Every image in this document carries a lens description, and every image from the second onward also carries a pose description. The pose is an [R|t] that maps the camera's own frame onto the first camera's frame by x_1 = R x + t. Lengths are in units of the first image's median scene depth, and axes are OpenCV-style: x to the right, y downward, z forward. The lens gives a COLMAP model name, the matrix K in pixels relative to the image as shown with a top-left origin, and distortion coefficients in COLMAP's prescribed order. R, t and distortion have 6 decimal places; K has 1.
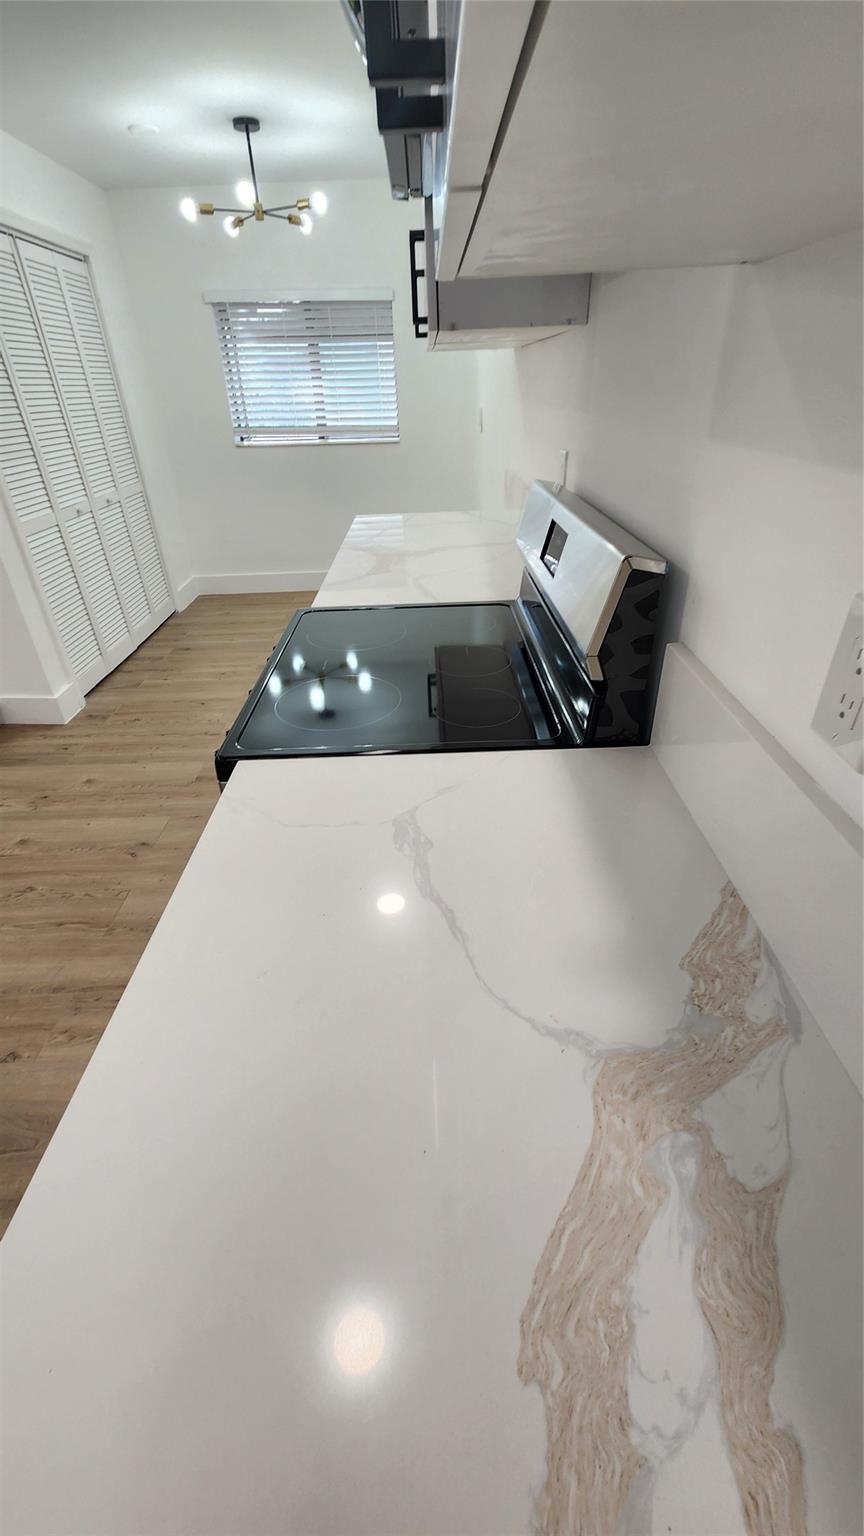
lens RADIAL K [[634.8, 0, 438.5], [0, 634.8, 774.5], [0, 0, 1]] dist [0.005804, -0.000277]
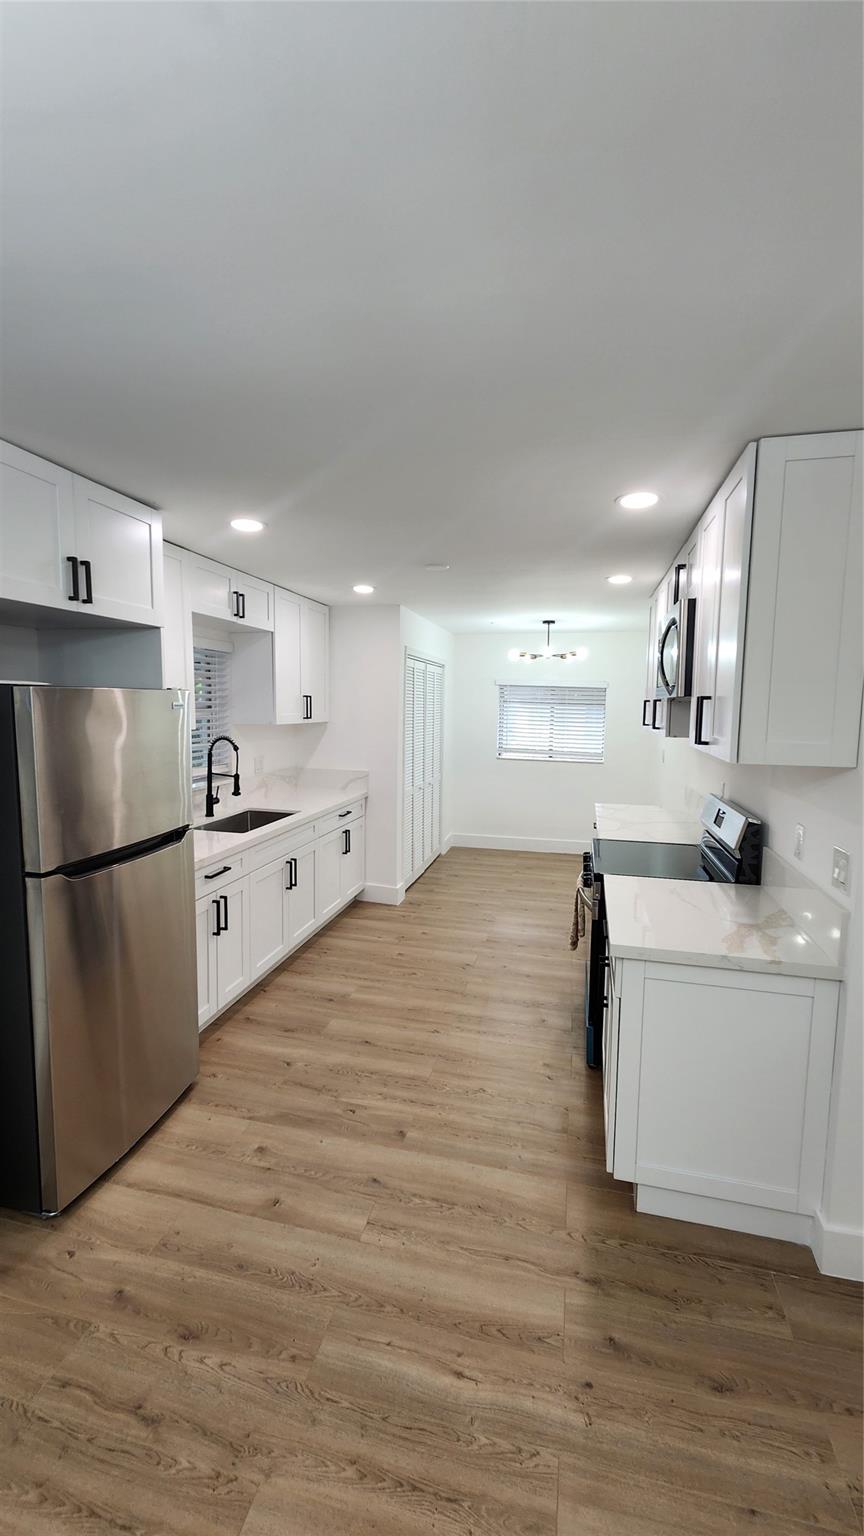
lens RADIAL K [[634.8, 0, 433.7], [0, 634.8, 759.4], [0, 0, 1]] dist [0.005804, -0.000277]
pose [[0.967596, 0.069381, -0.242783, -0.104041], [-0.170908, 0.887736, -0.427451, 0.228373], [0.185870, 0.455094, 0.870828, -0.489000]]
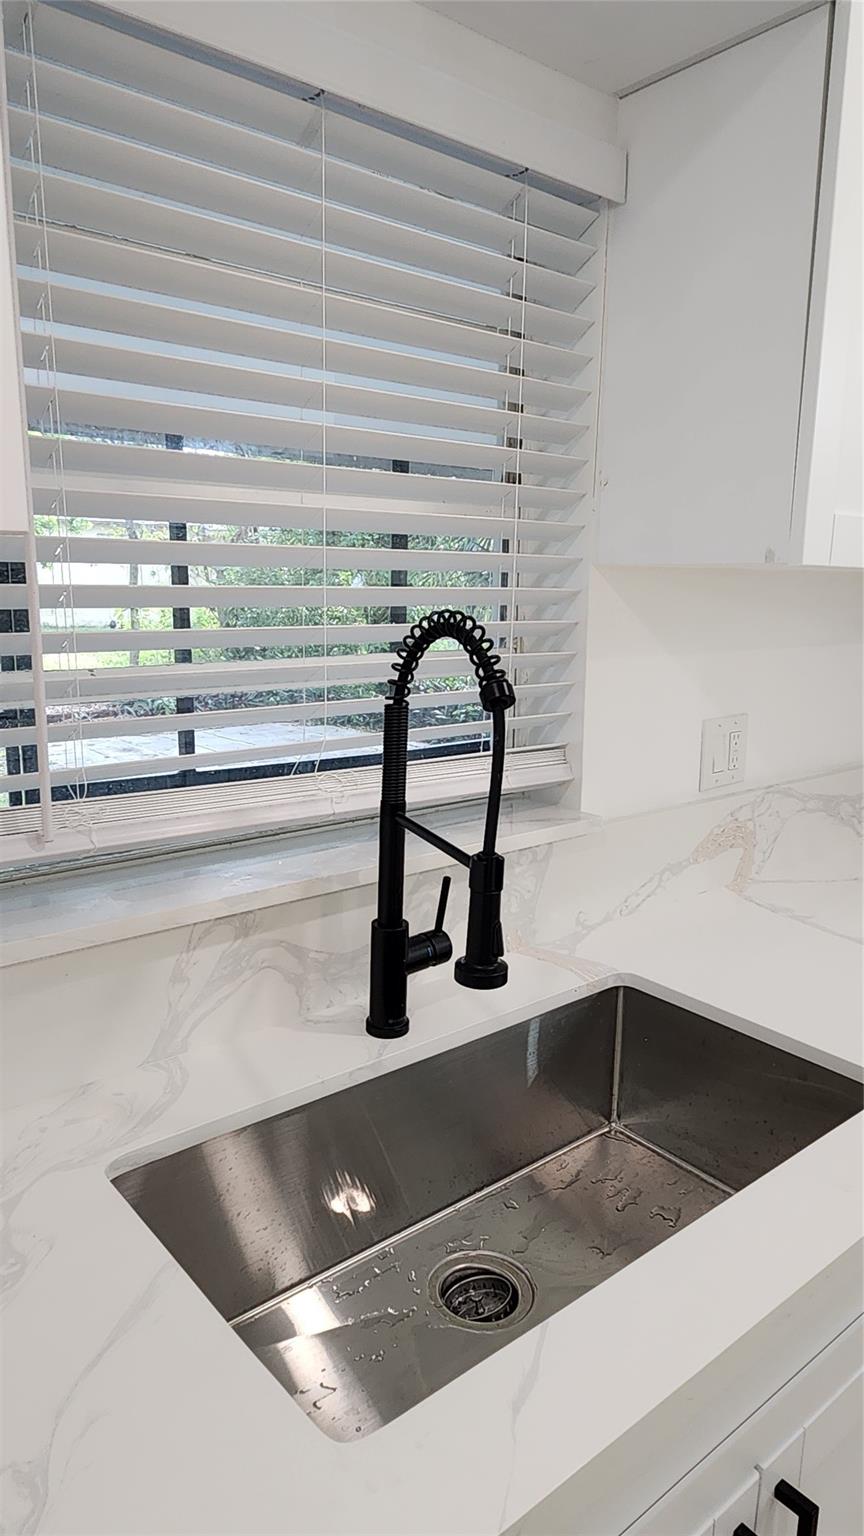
lens RADIAL K [[1000.2, 0, 419.4], [0, 1000.2, 765.0], [0, 0, 1]] dist [0.008475, 0.000836]
pose [[0.616055, 0.194801, -0.763236, -0.473407], [-0.448635, 0.883198, -0.136703, -0.108490], [0.647458, 0.426631, 0.631493, 0.164305]]
